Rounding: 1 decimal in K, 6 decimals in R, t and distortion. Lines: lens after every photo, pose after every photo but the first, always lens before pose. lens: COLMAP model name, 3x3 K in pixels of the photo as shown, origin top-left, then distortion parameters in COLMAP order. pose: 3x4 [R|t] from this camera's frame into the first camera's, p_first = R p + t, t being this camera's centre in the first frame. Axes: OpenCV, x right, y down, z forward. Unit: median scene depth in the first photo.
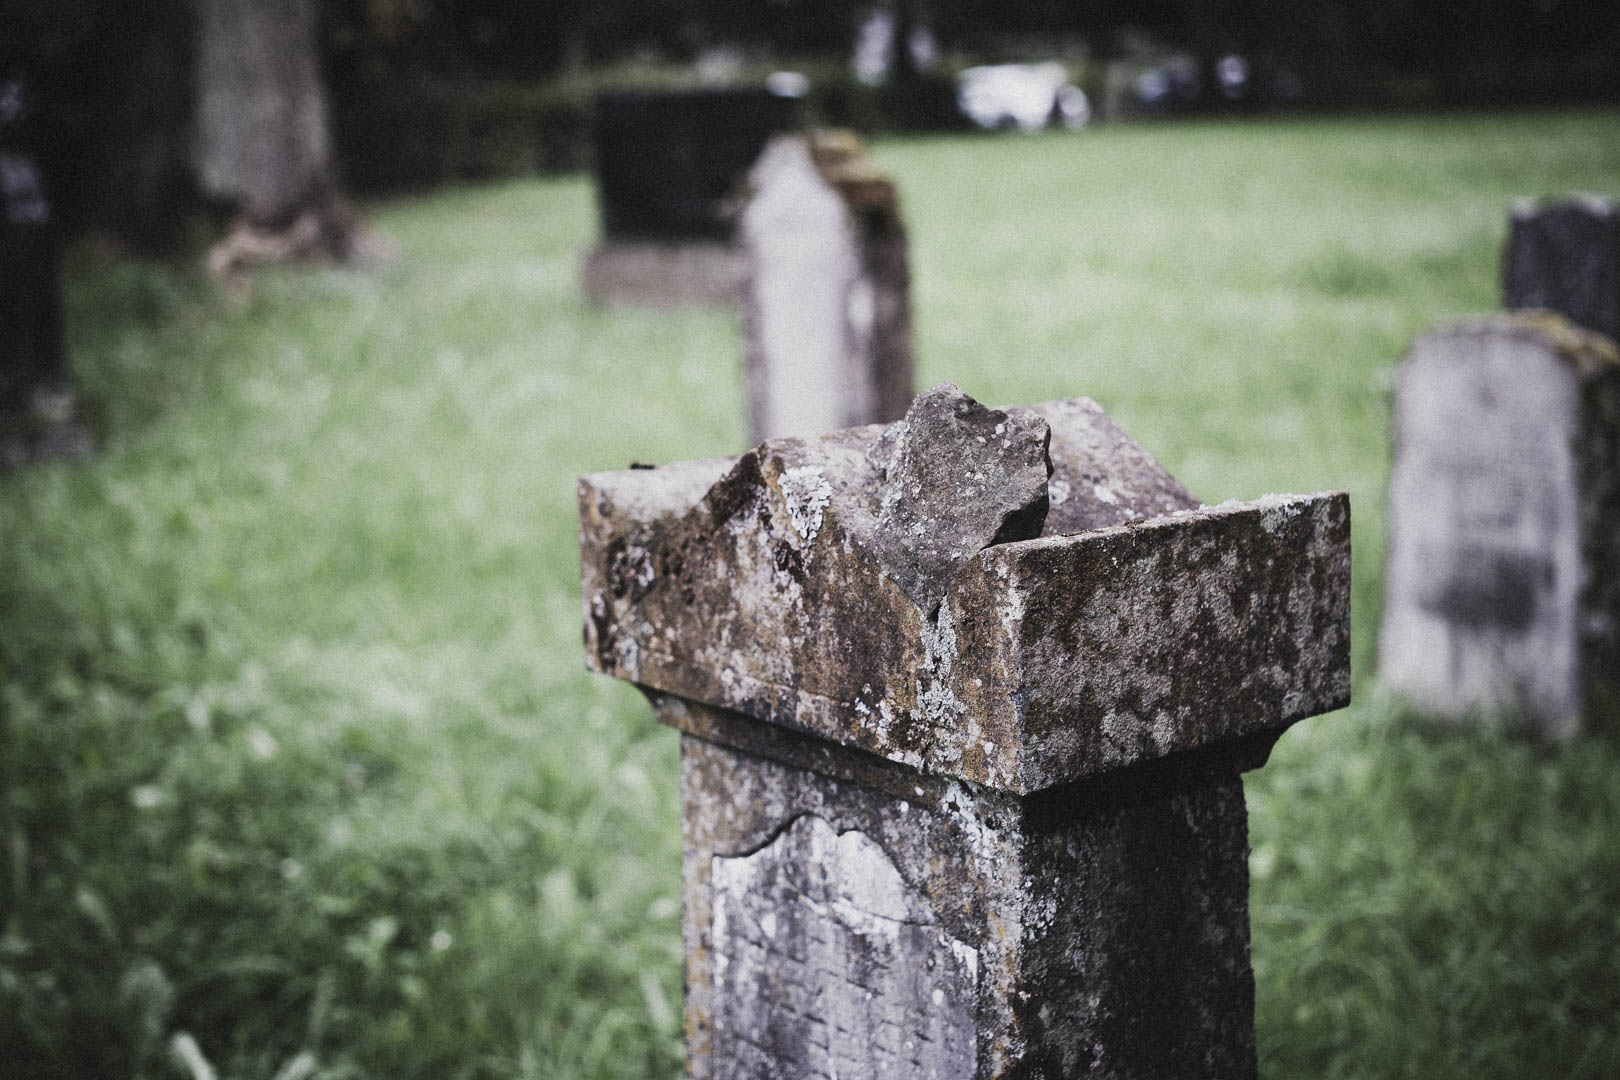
lens RADIAL K [[2385.9, 0, 809.0], [0, 2385.9, 539.4], [0, 0, 1]] dist [0.004180, 0.000000]
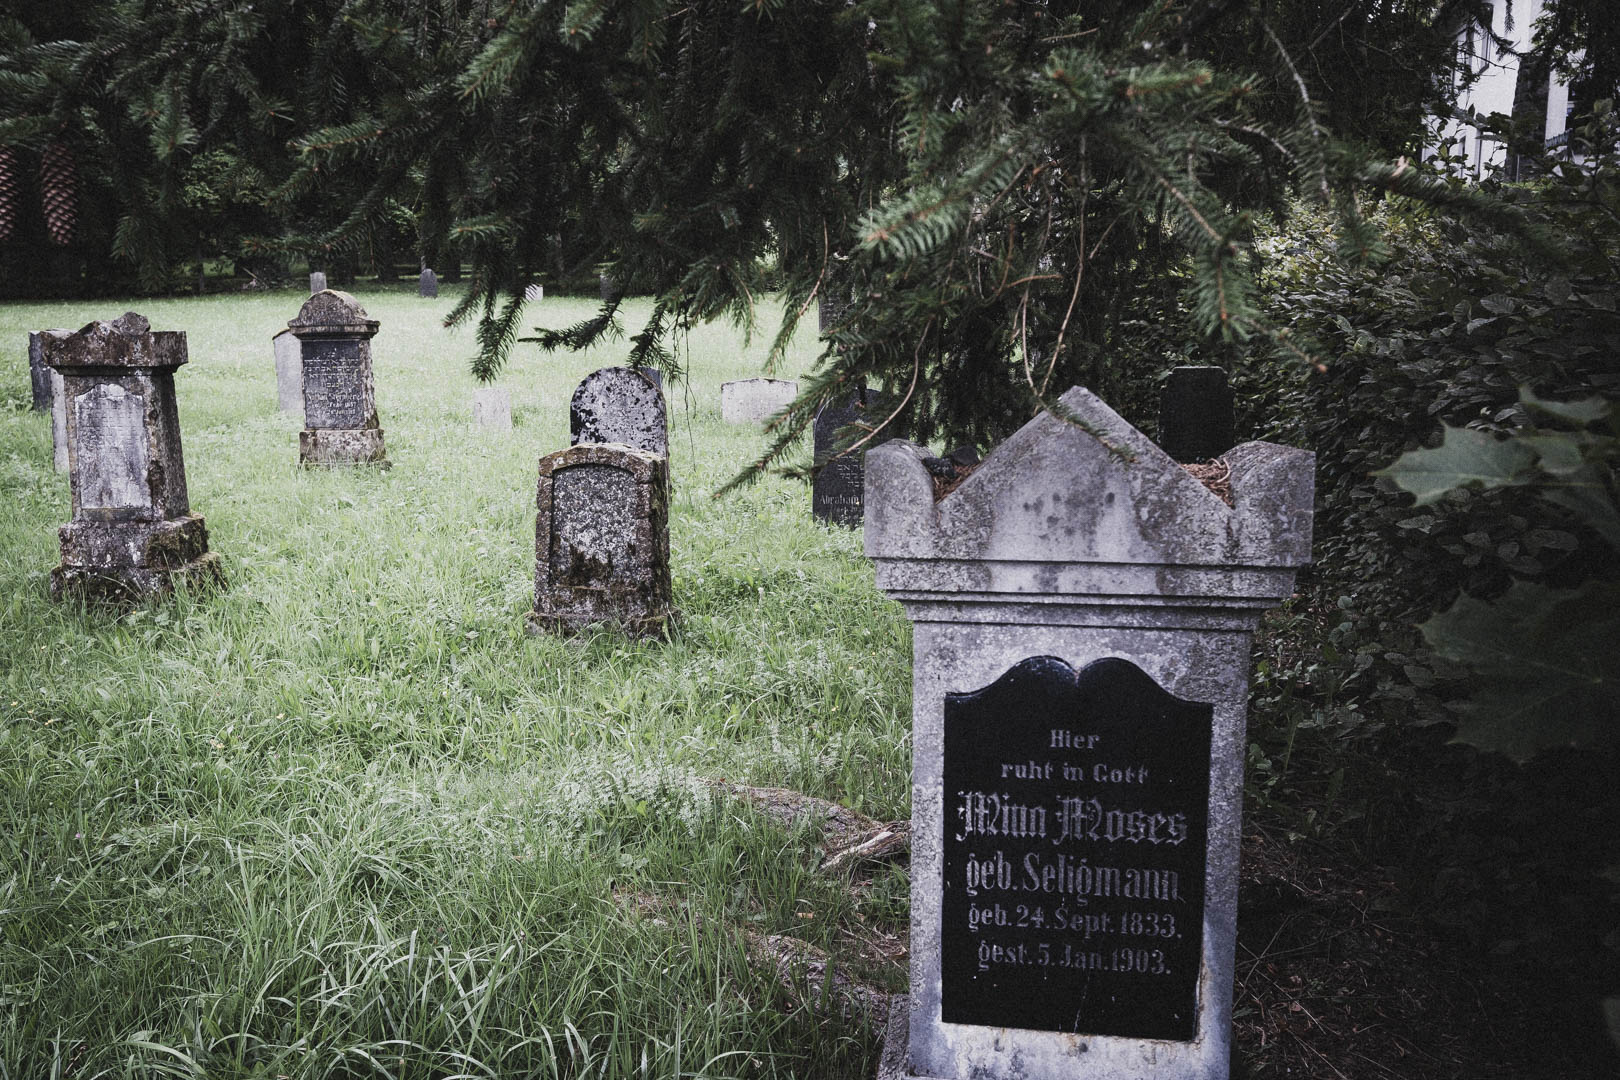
lens RADIAL K [[1239.6, 0, 808.4], [0, 1239.6, 540.8], [0, 0, 1]] dist [-0.018502, 0.020351]
pose [[0.601946, -0.107155, 0.791315, -1.572363], [0.104888, 0.992980, 0.054675, 0.573942], [-0.791618, 0.050088, 0.608959, -2.554225]]
